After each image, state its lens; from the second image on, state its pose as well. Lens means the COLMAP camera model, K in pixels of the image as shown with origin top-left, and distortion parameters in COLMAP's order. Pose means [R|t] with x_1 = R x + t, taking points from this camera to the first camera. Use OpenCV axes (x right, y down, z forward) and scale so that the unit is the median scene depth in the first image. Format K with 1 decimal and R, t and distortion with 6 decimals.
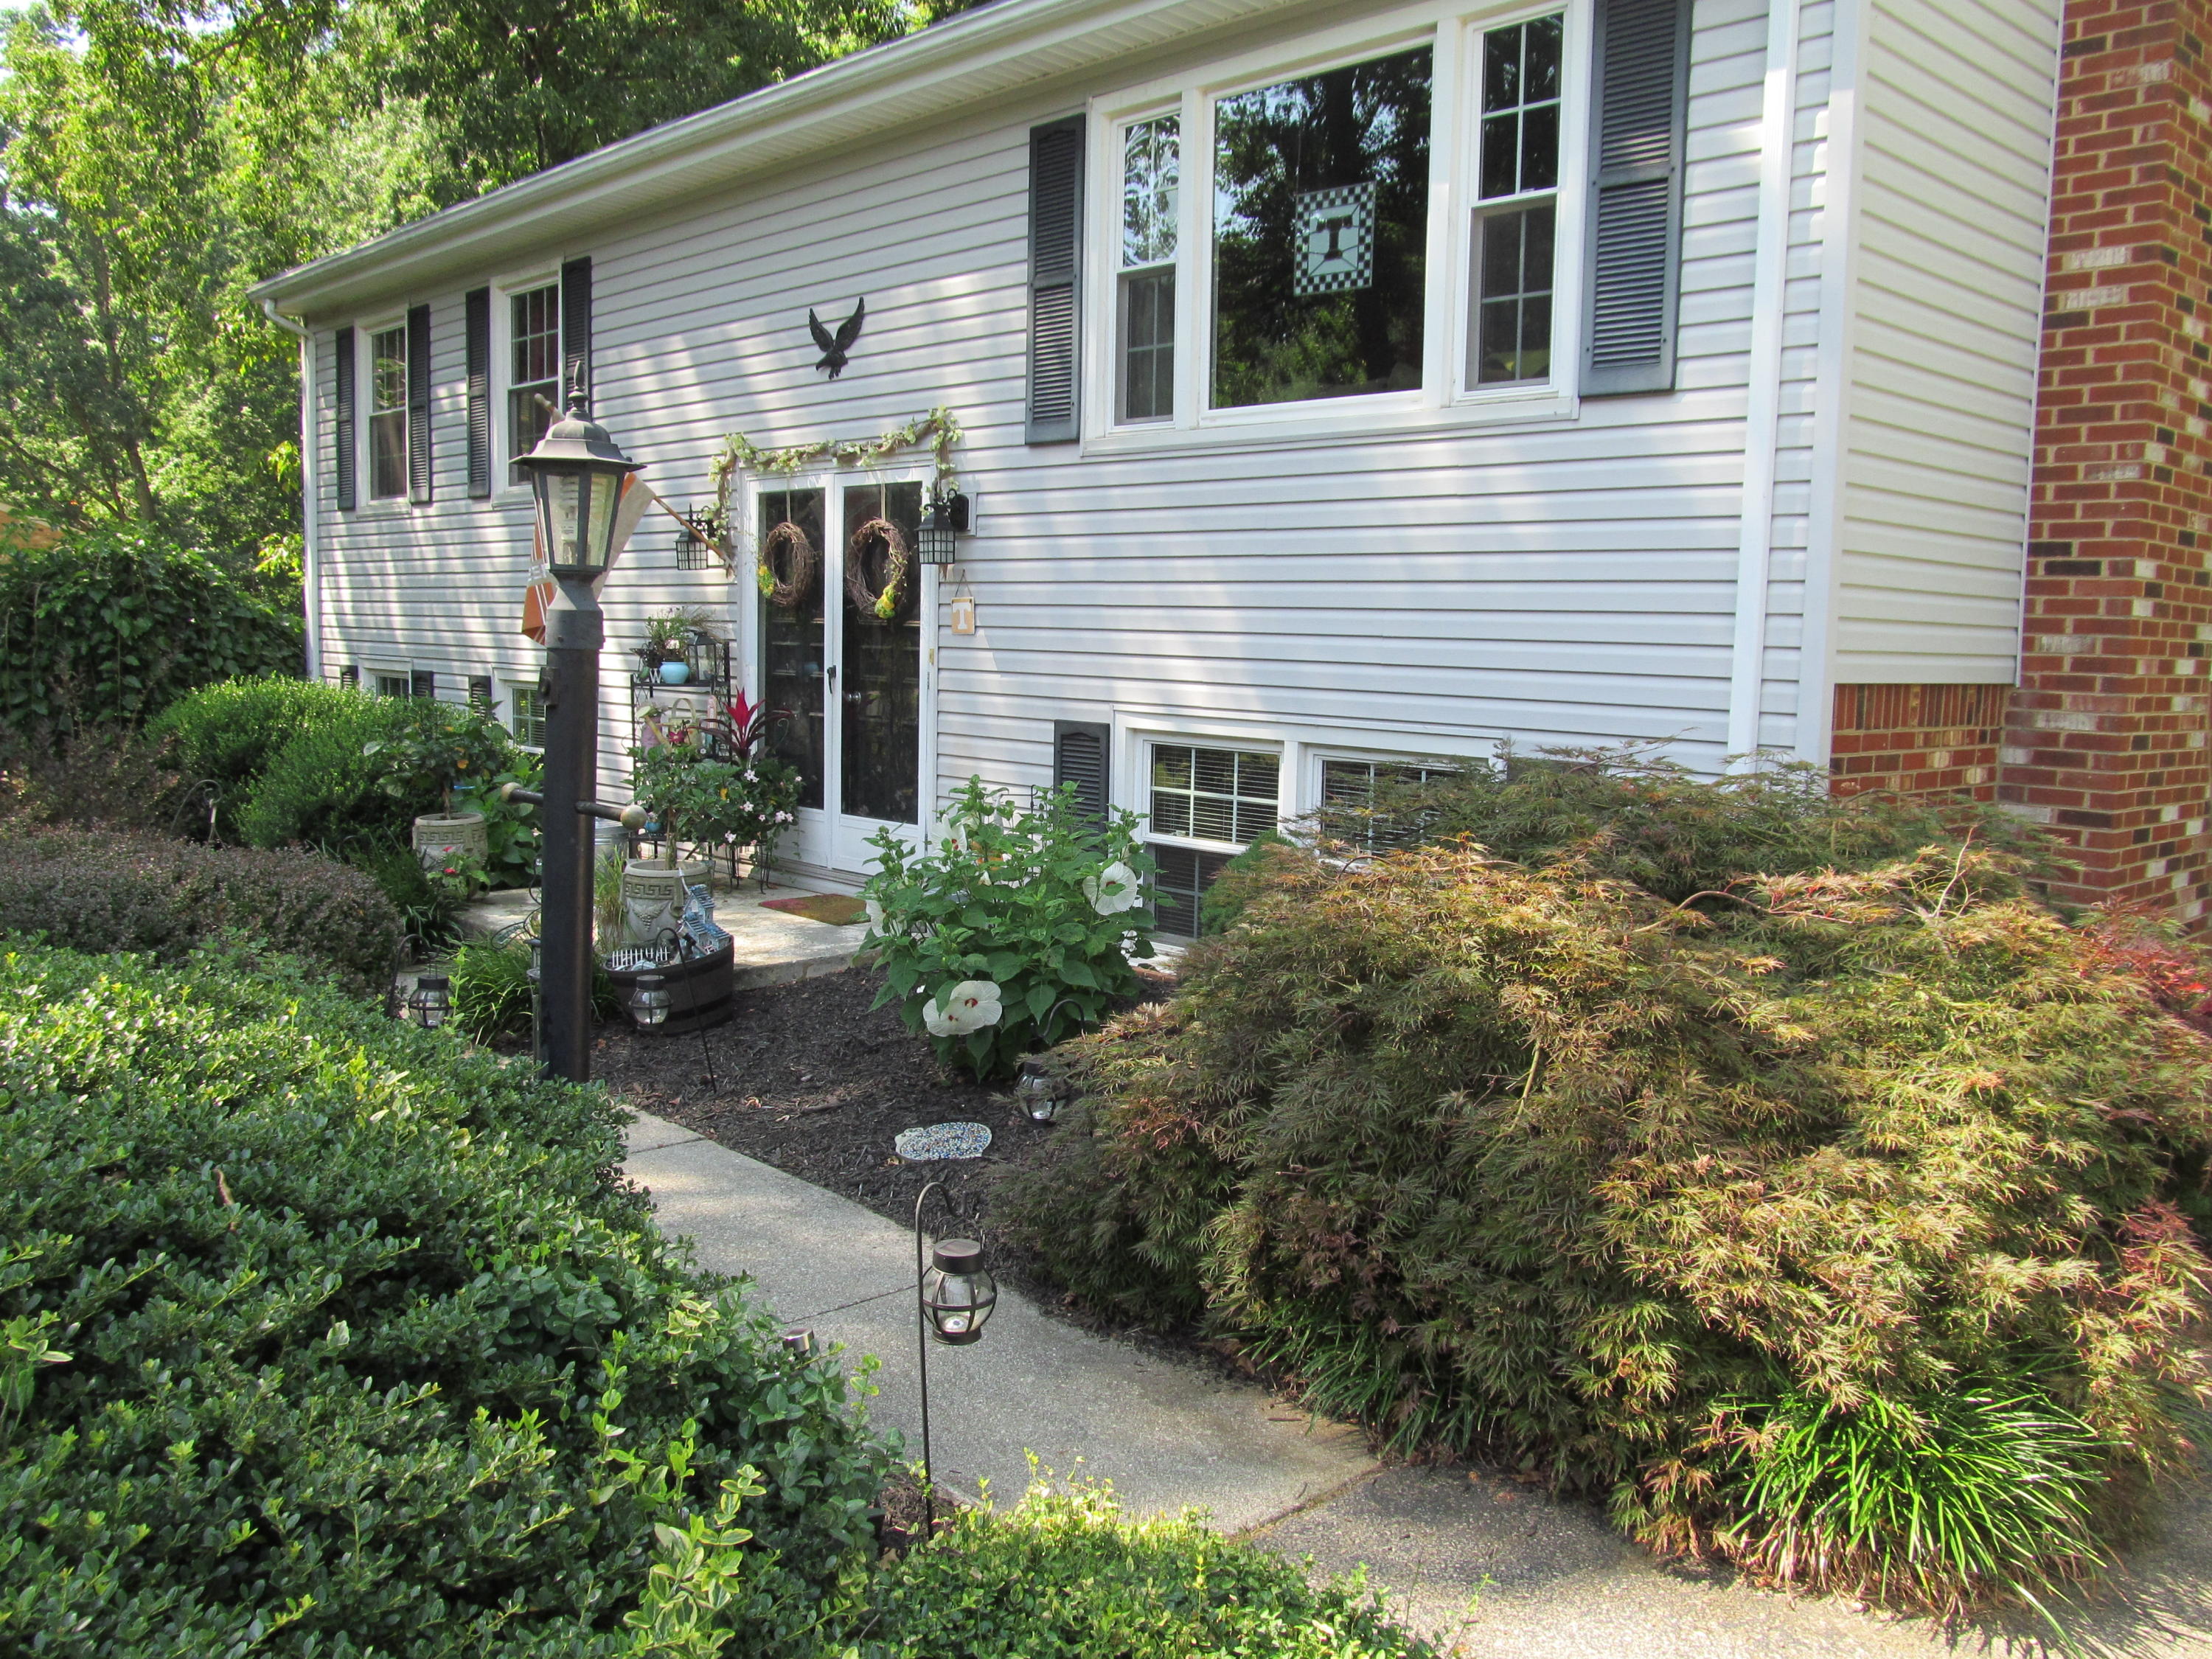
lens RADIAL K [[1784.7, 0, 1107.5], [0, 1784.7, 836.7], [0, 0, 1]] dist [-0.071132, 0.010041]
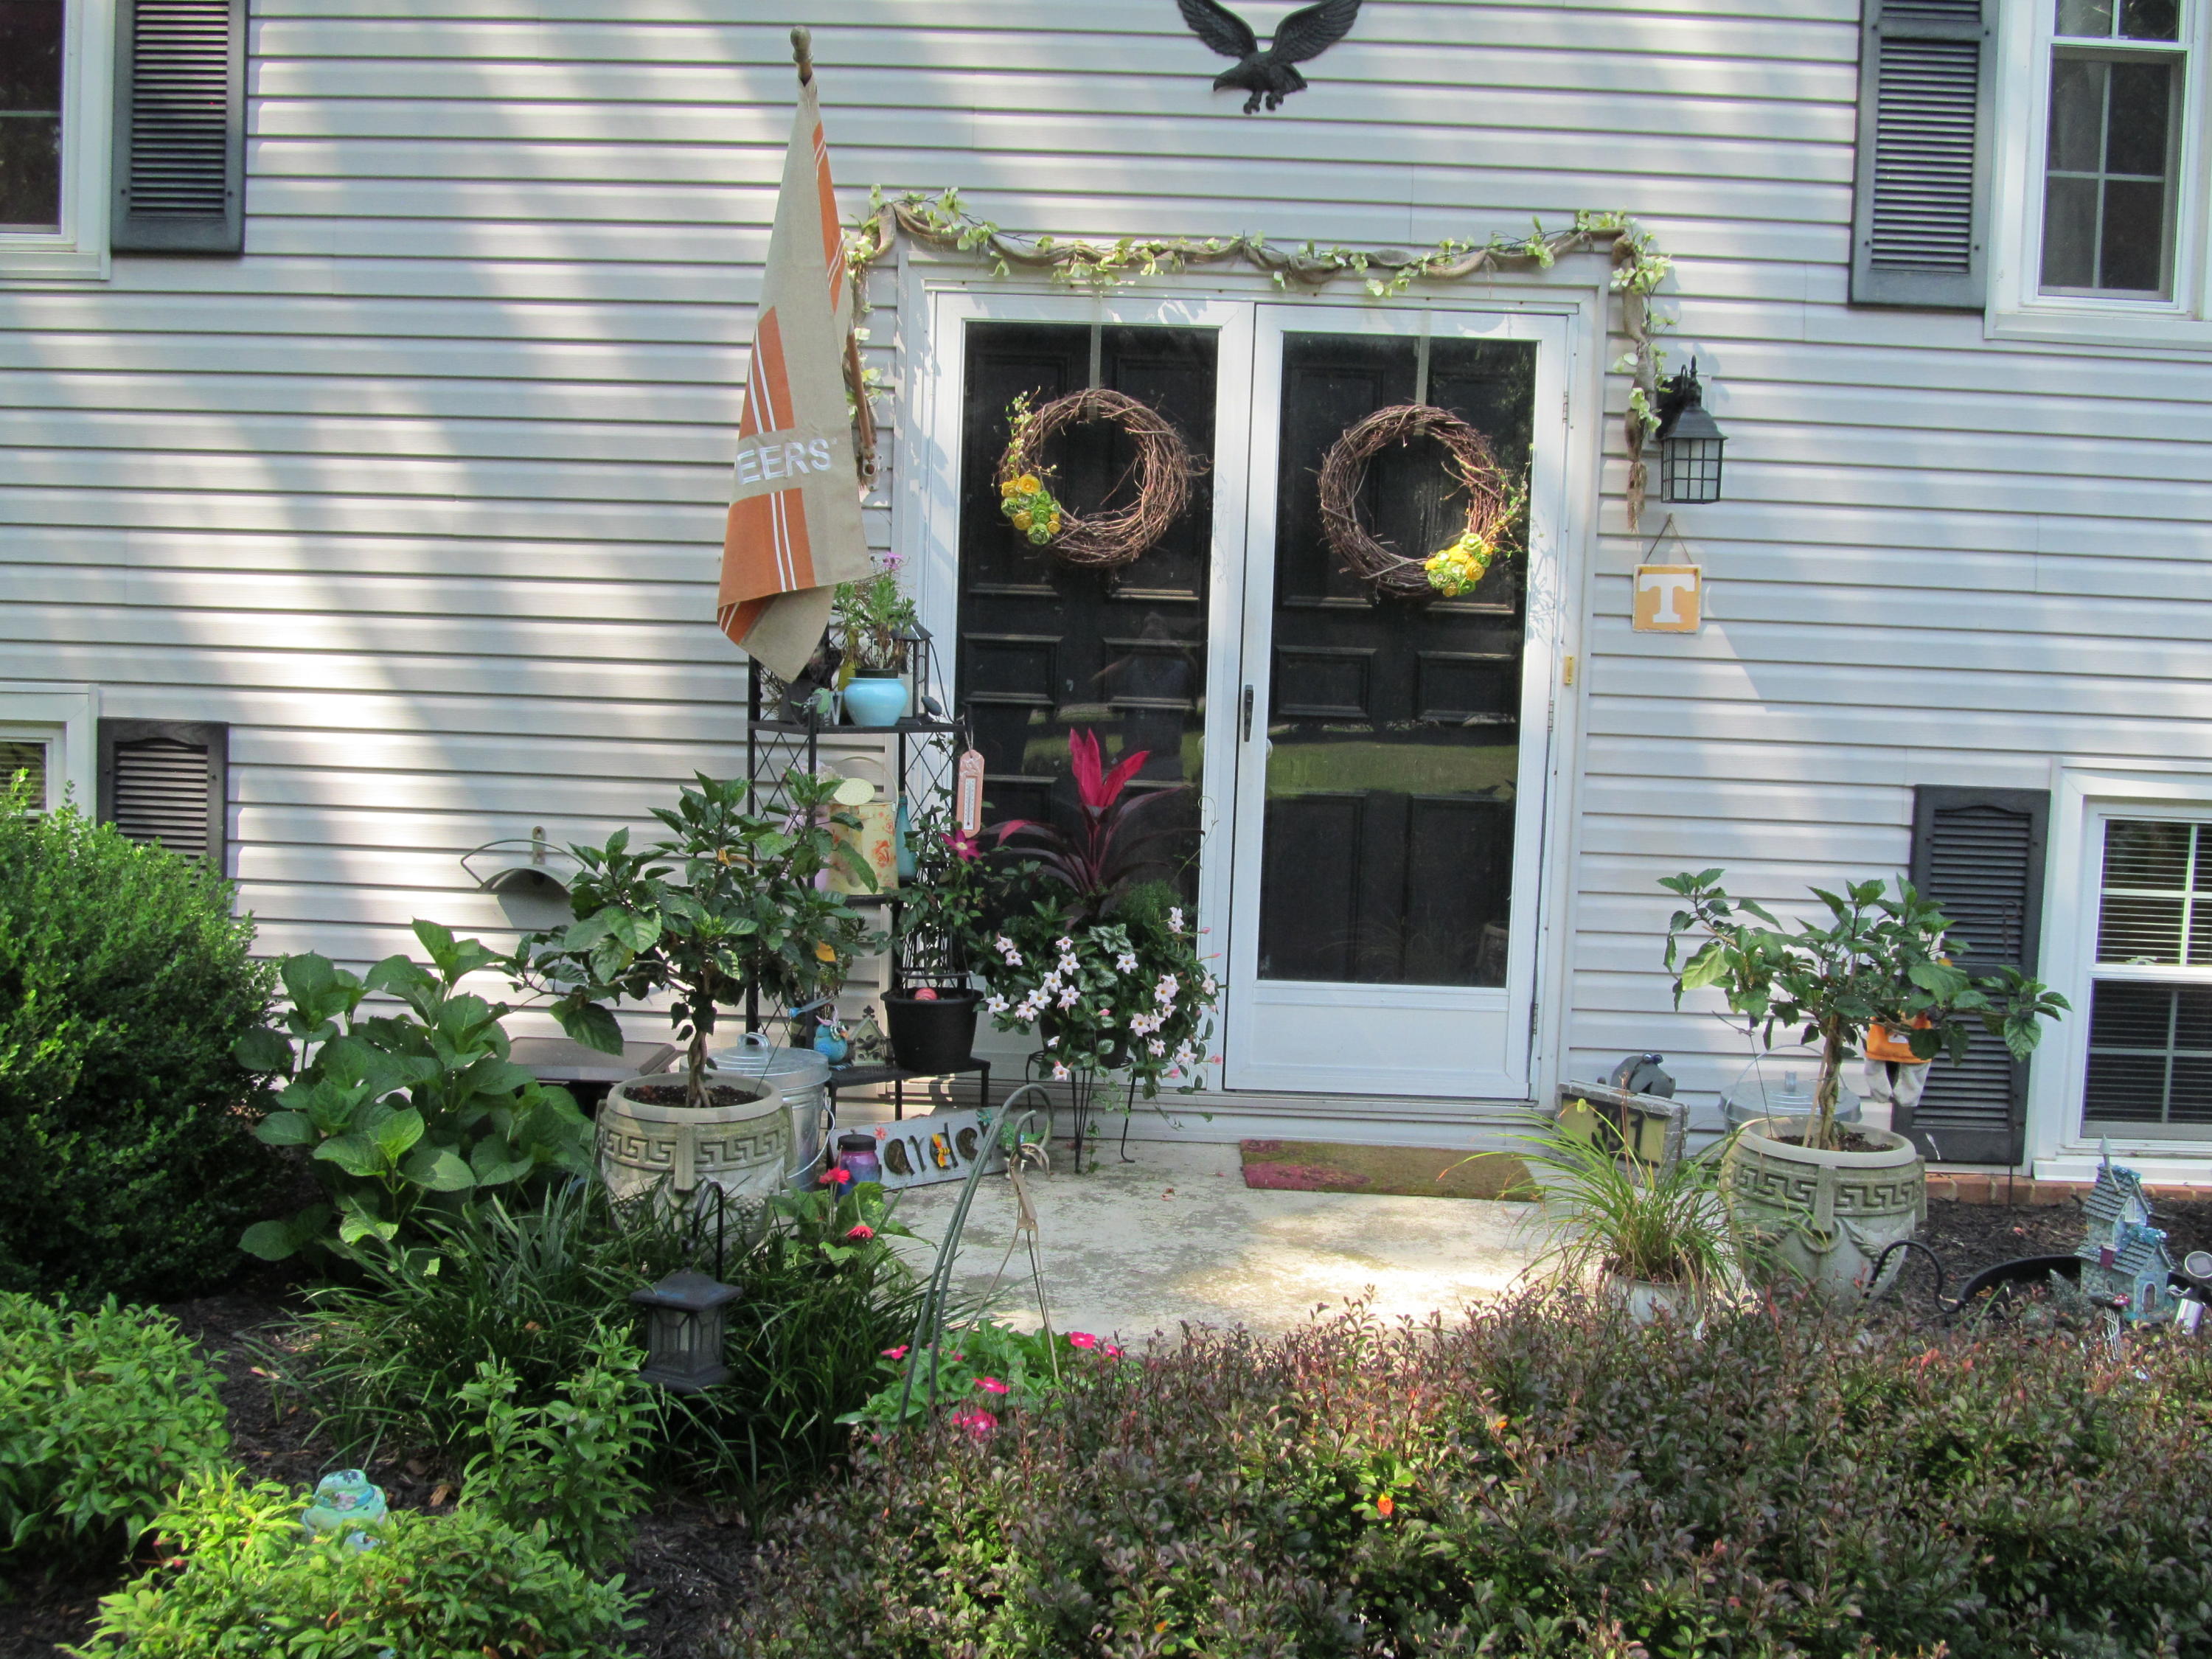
lens RADIAL K [[2336.5, 0, 1102.2], [0, 2336.5, 839.3], [0, 0, 1]] dist [-0.095584, 0.000000]
pose [[0.711824, -0.056850, 0.700054, -0.718574], [0.062085, 0.997910, 0.017910, -0.075006], [-0.699609, 0.030714, 0.713866, 0.626911]]
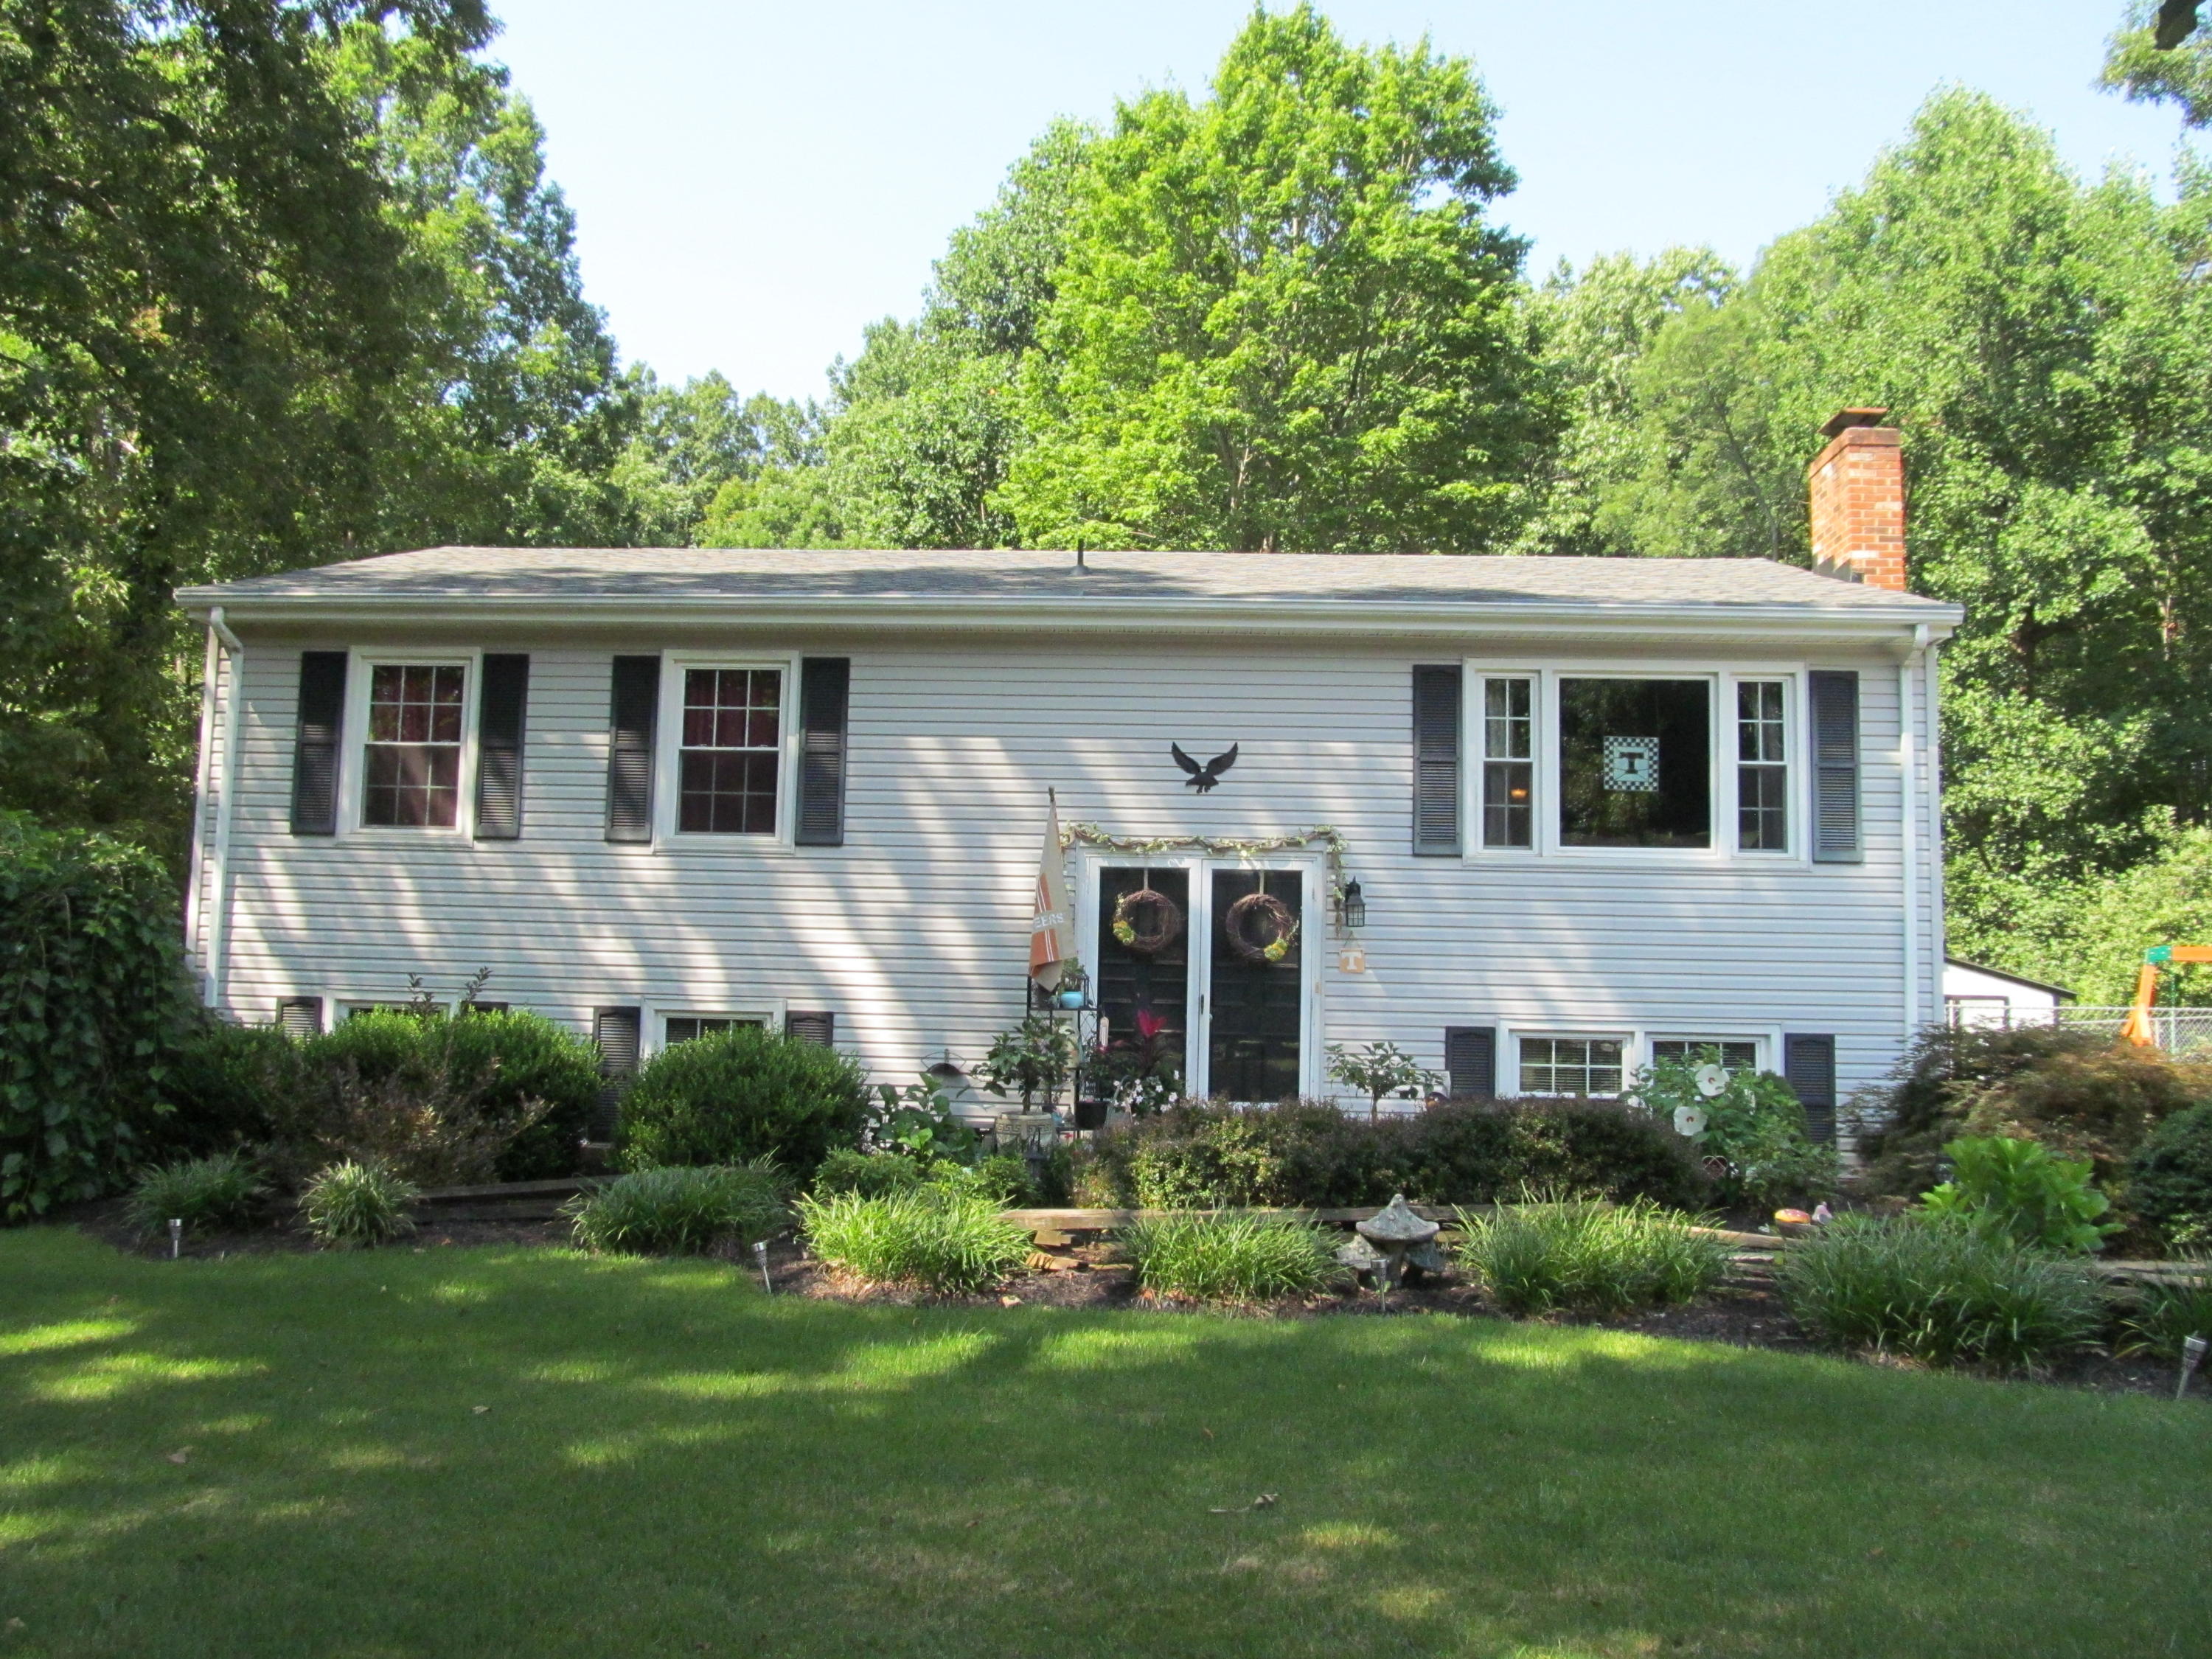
lens RADIAL K [[1784.7, 0, 1111.0], [0, 1784.7, 832.1], [0, 0, 1]] dist [-0.071132, 0.010041]
pose [[0.735854, 0.062950, 0.674207, -1.289703], [0.072037, 0.982741, -0.170382, 0.013110], [-0.673297, 0.173944, 0.718620, 0.024836]]
